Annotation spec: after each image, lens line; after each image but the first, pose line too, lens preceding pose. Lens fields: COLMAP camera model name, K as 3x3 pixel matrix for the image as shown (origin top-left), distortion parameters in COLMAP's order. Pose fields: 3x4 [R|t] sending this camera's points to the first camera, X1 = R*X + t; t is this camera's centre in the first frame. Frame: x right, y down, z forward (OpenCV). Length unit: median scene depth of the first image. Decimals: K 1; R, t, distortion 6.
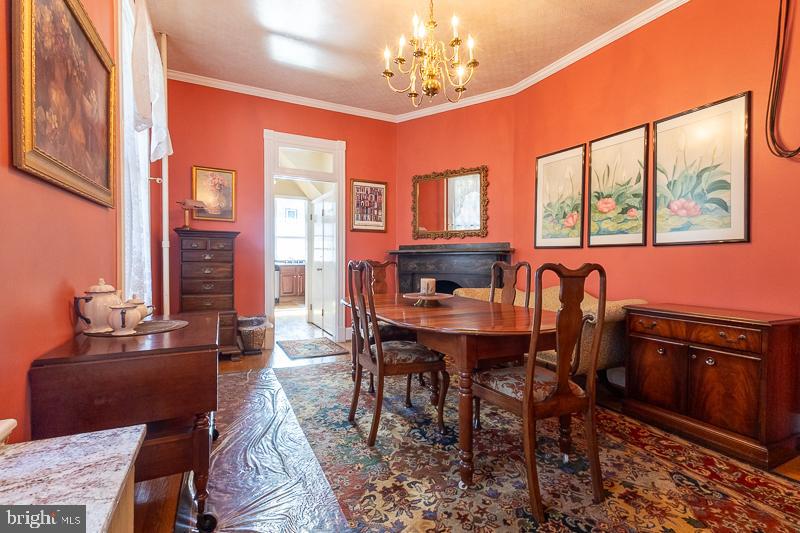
lens RADIAL K [[369.1, 0, 396.1], [0, 369.1, 266.1], [0, 0, 1]] dist [0.023659, -0.002037]
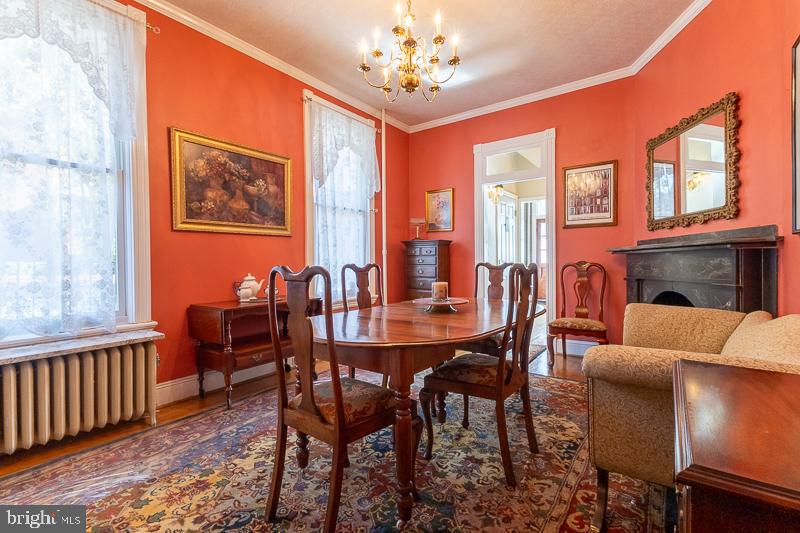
lens RADIAL K [[369.1, 0, 402.1], [0, 369.1, 262.8], [0, 0, 1]] dist [0.023659, -0.002037]
pose [[0.473798, -0.008769, -0.880590, 0.674273], [-0.003499, 0.999924, -0.011840, -0.002793], [0.880626, 0.008691, 0.473731, 0.372006]]
